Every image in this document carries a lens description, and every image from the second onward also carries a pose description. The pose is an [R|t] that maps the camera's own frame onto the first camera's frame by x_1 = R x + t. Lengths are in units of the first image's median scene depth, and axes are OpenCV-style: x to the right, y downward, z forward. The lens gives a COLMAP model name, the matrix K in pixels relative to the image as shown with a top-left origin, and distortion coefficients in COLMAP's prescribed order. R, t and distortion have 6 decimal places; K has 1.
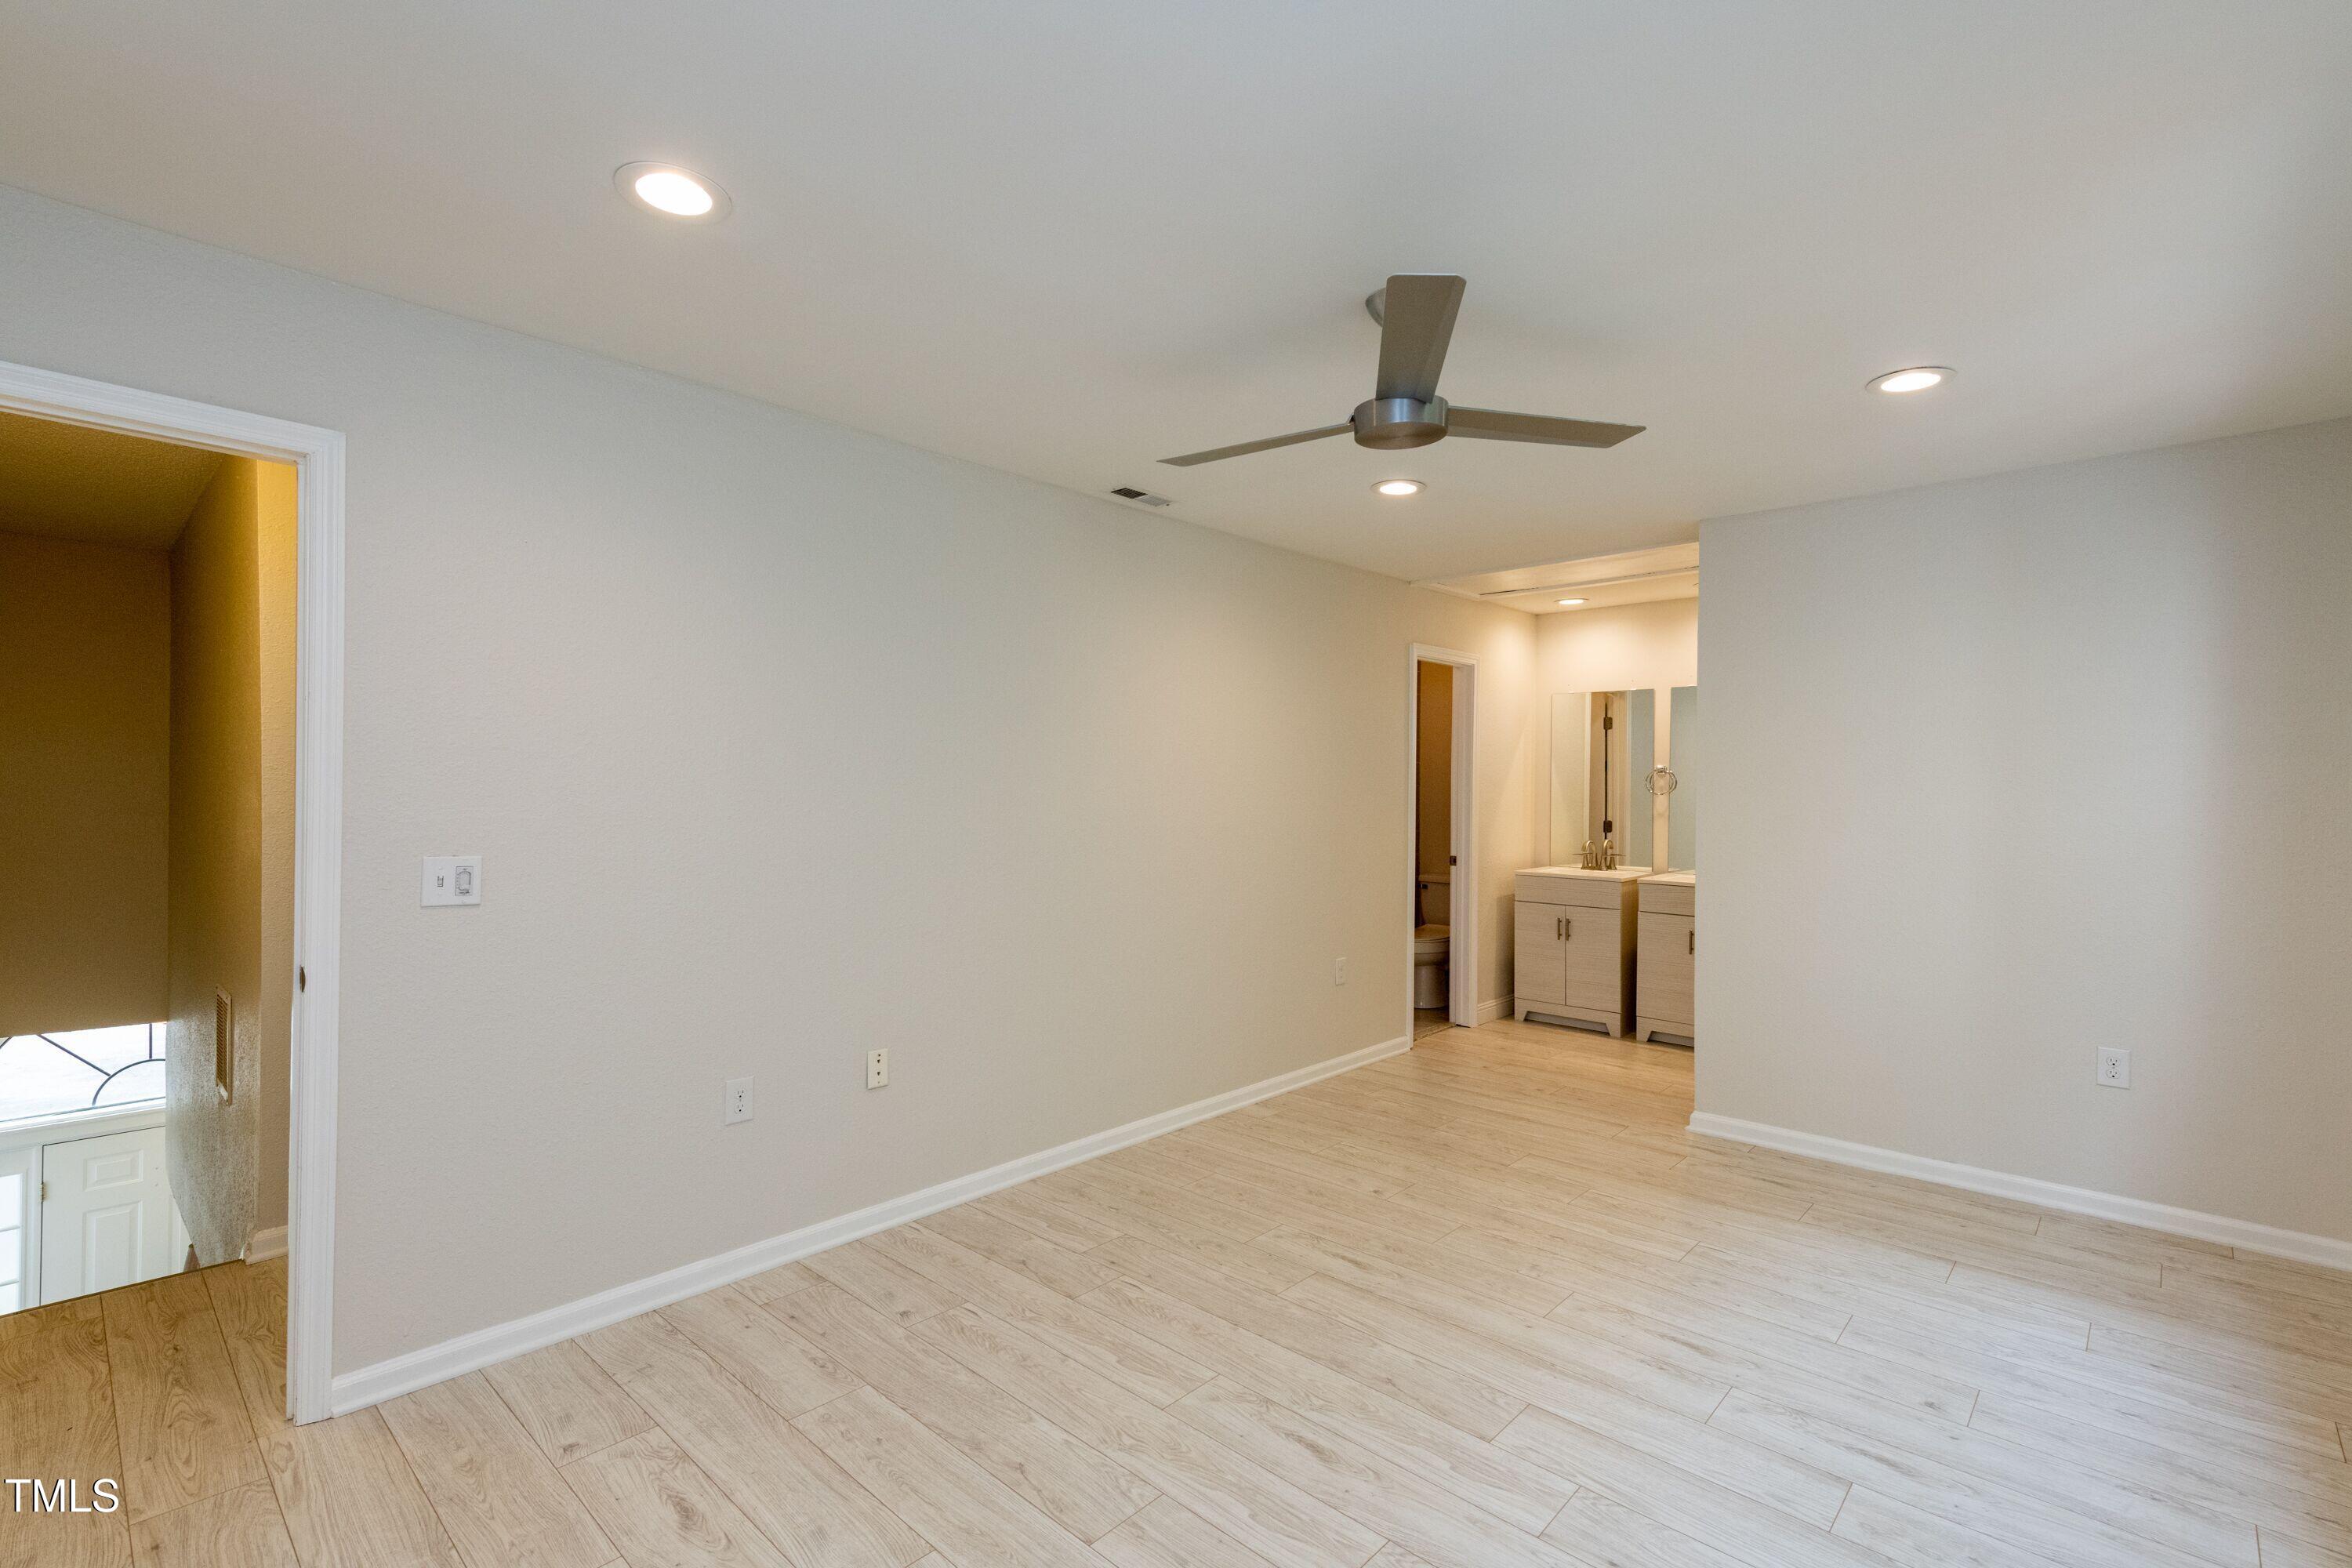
lens RADIAL K [[1083.3, 0, 1176.0], [0, 1083.3, 784.0], [0, 0, 1]] dist [0.010167, -0.000527]
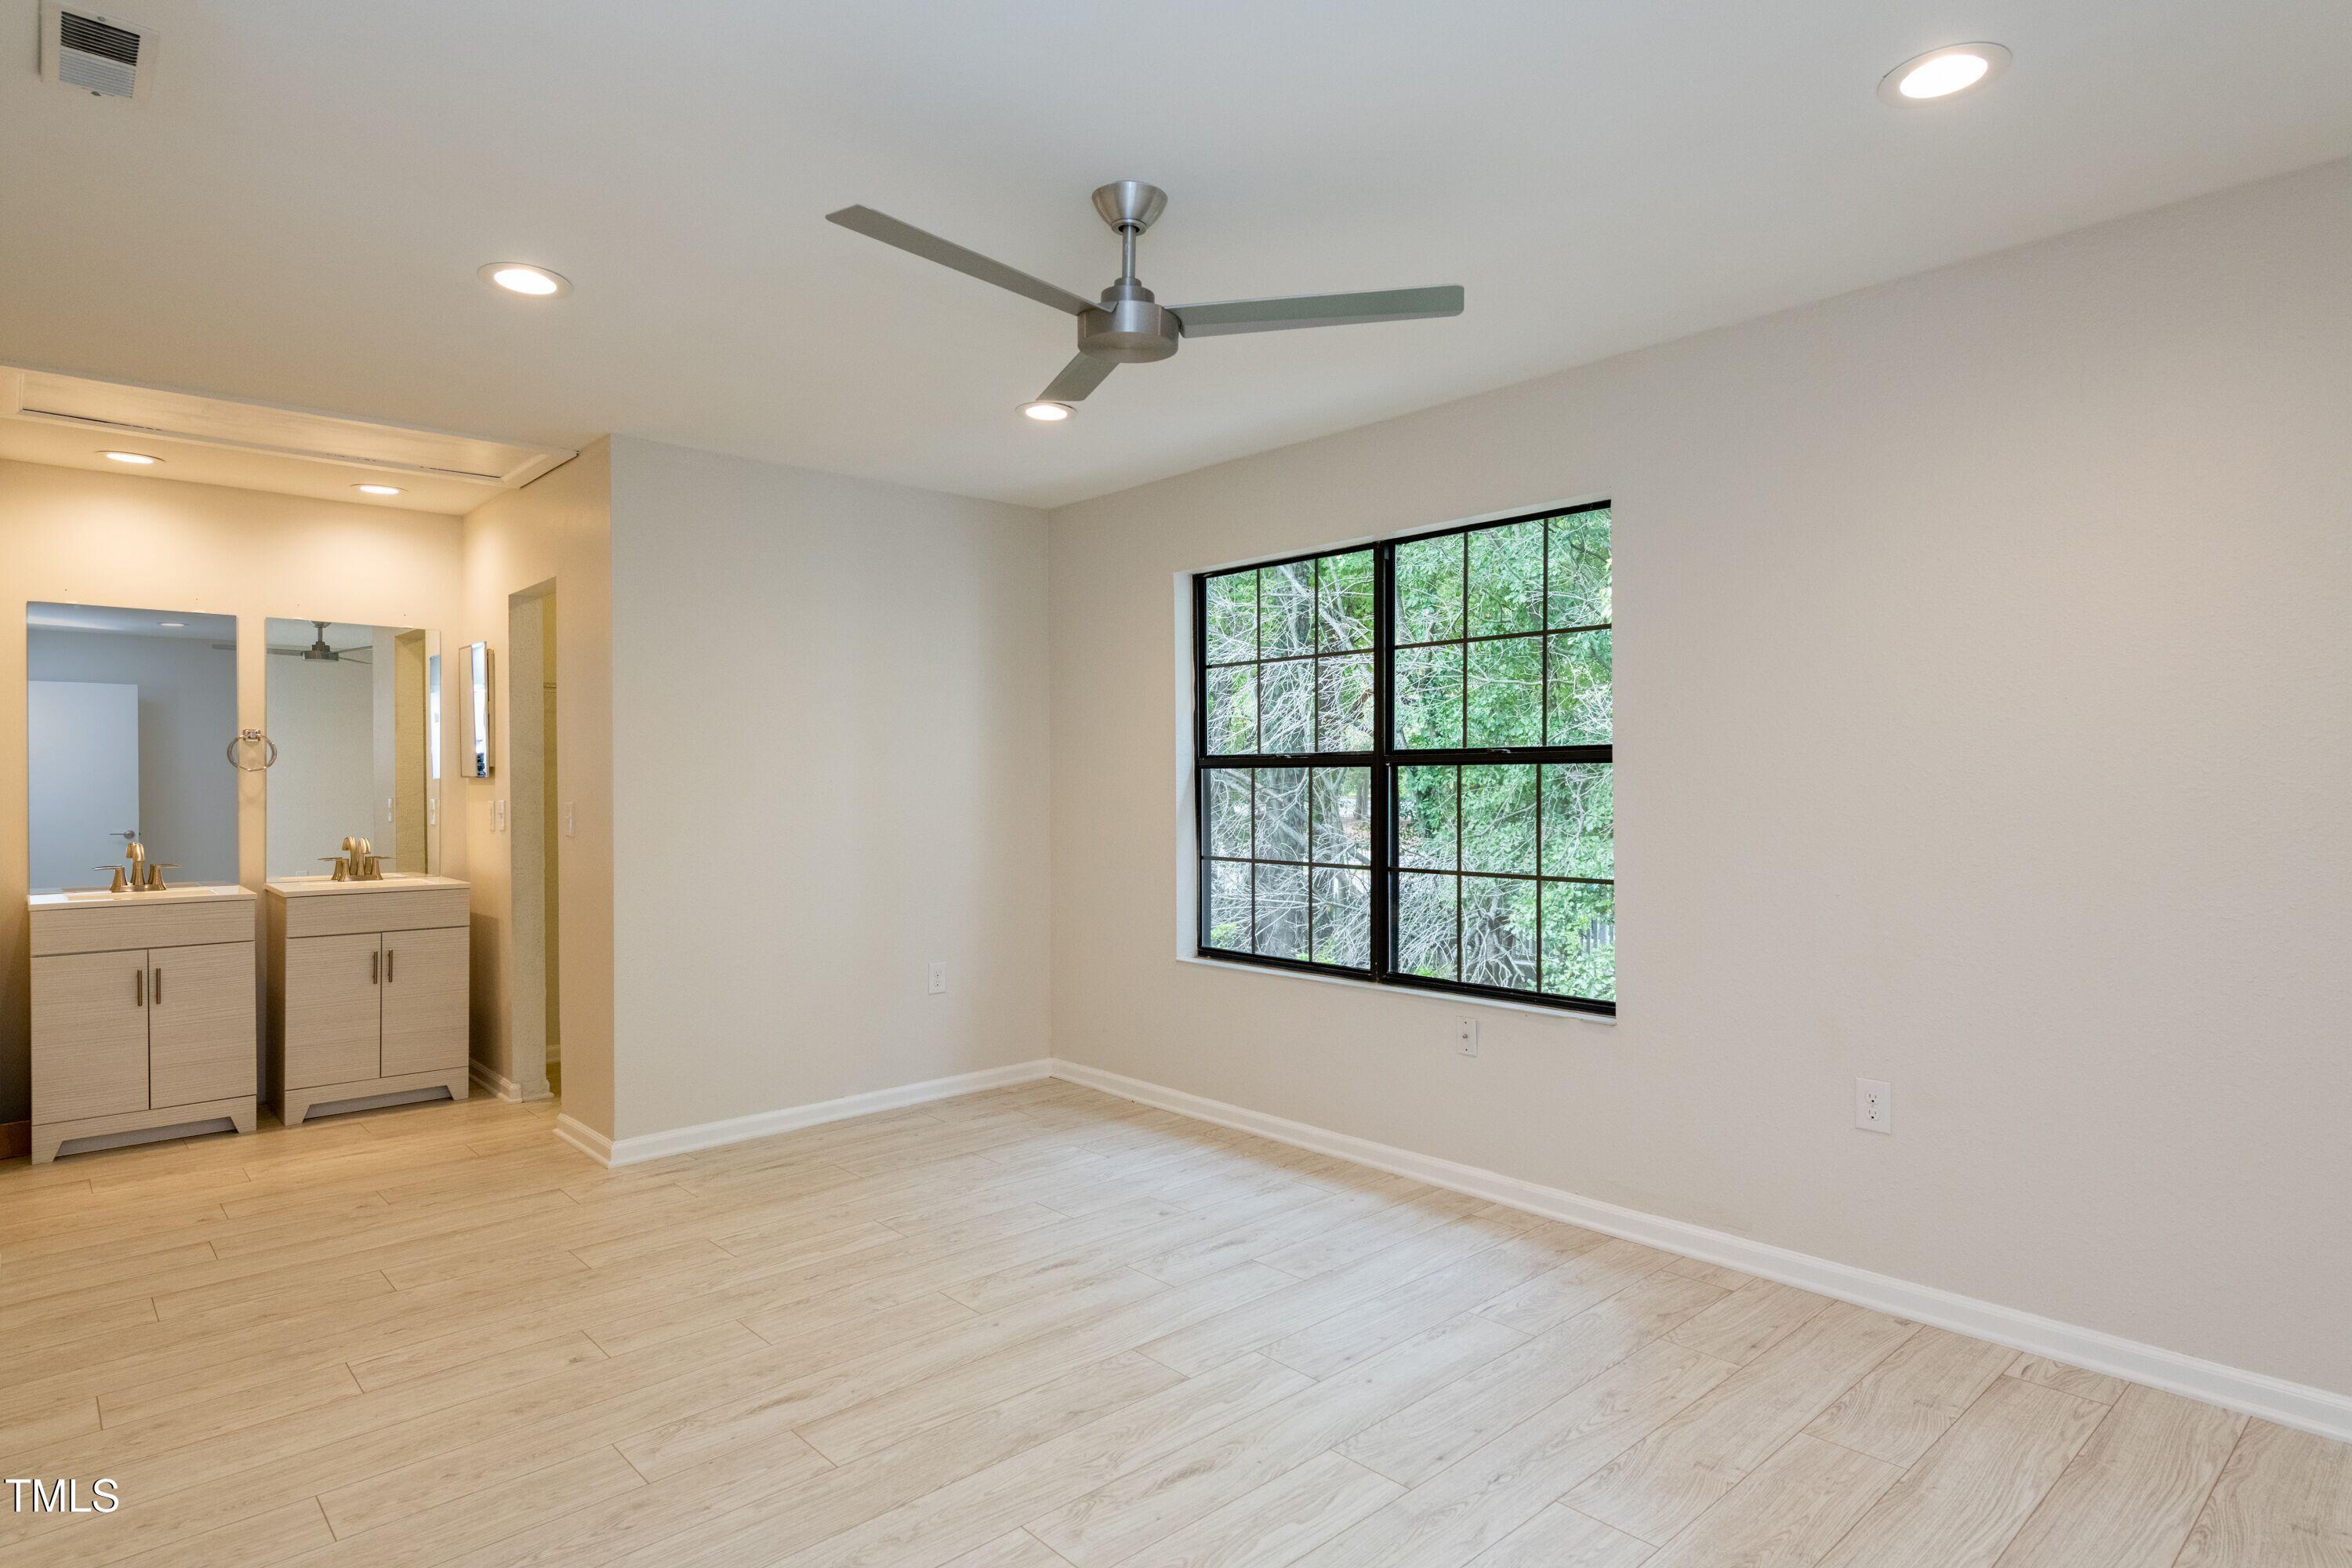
lens RADIAL K [[1296.8, 0, 1202.1], [0, 1296.8, 795.9], [0, 0, 1]] dist [0.017357, -0.000767]
pose [[0.046176, -0.017462, 0.998781, -0.593656], [0.005236, 0.999838, 0.017239, 0.023985], [-0.998920, 0.004434, 0.046260, 0.598372]]
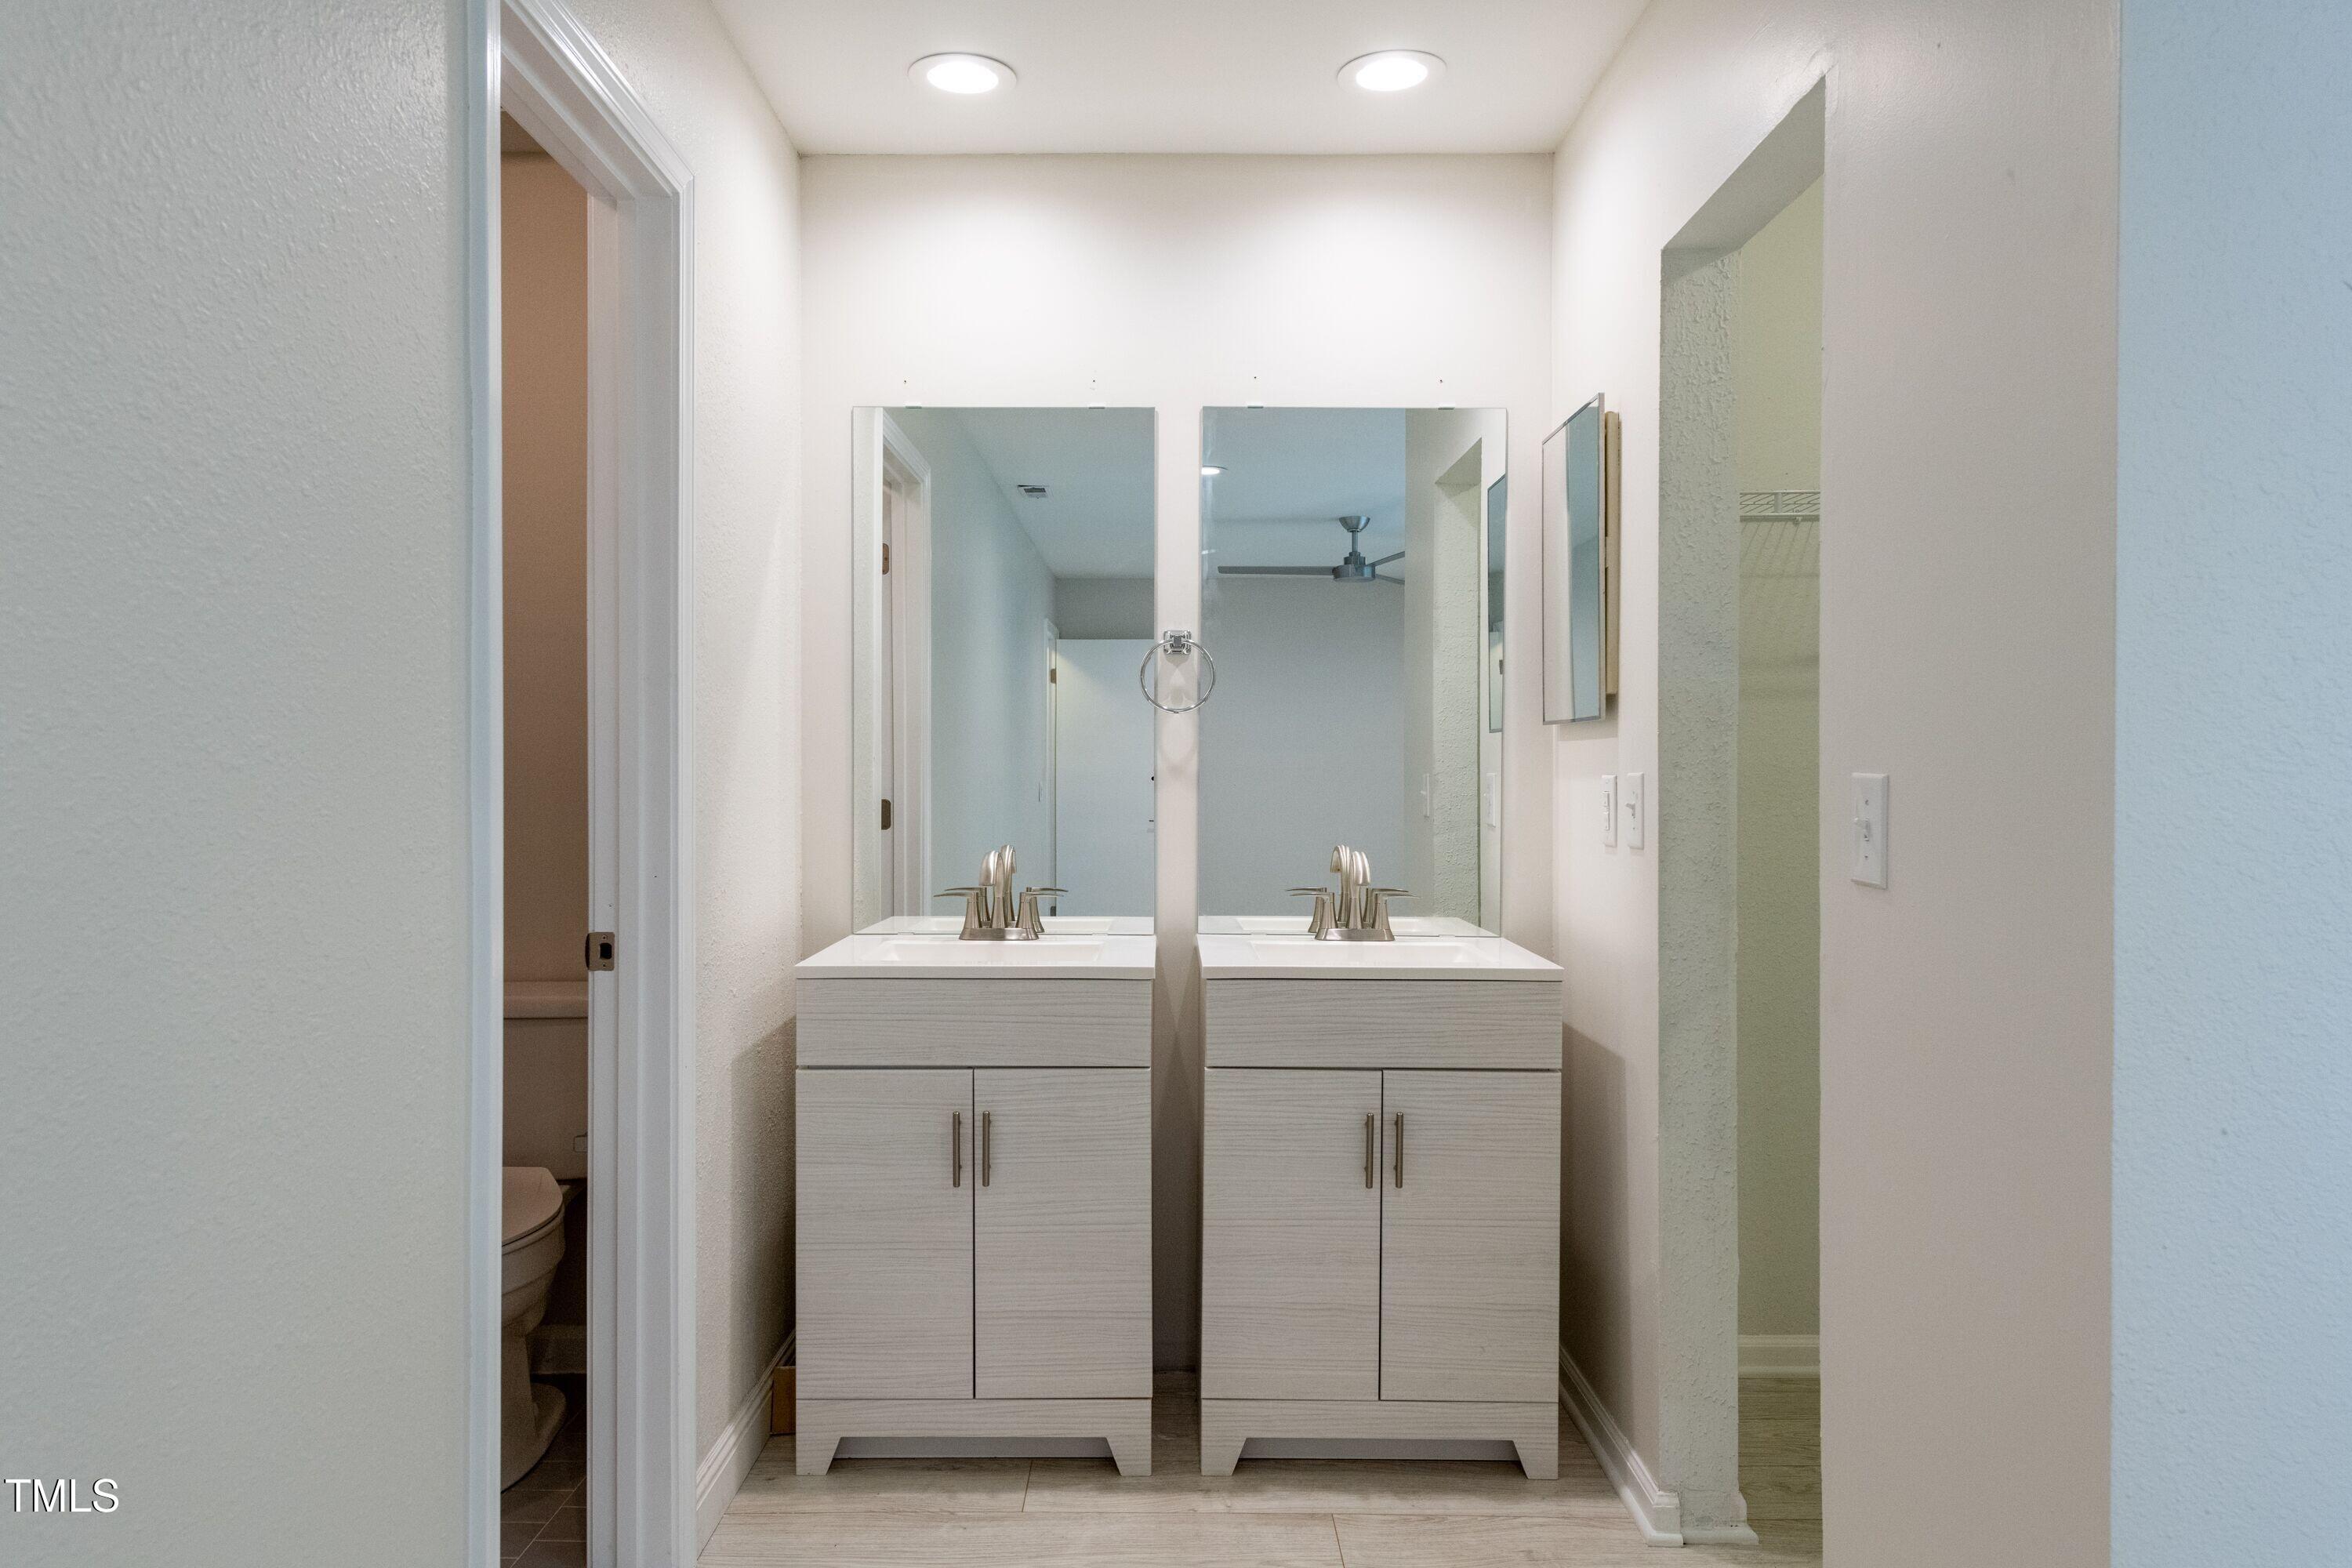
lens RADIAL K [[1204.2, 0, 1187.7], [0, 1204.2, 784.5], [0, 0, 1]] dist [0.004882, -0.000249]
pose [[0.741408, -0.006976, 0.671019, 0.293254], [0.005898, 0.999975, 0.003879, 0.051626], [-0.671029, 0.001082, 0.741430, 1.170118]]
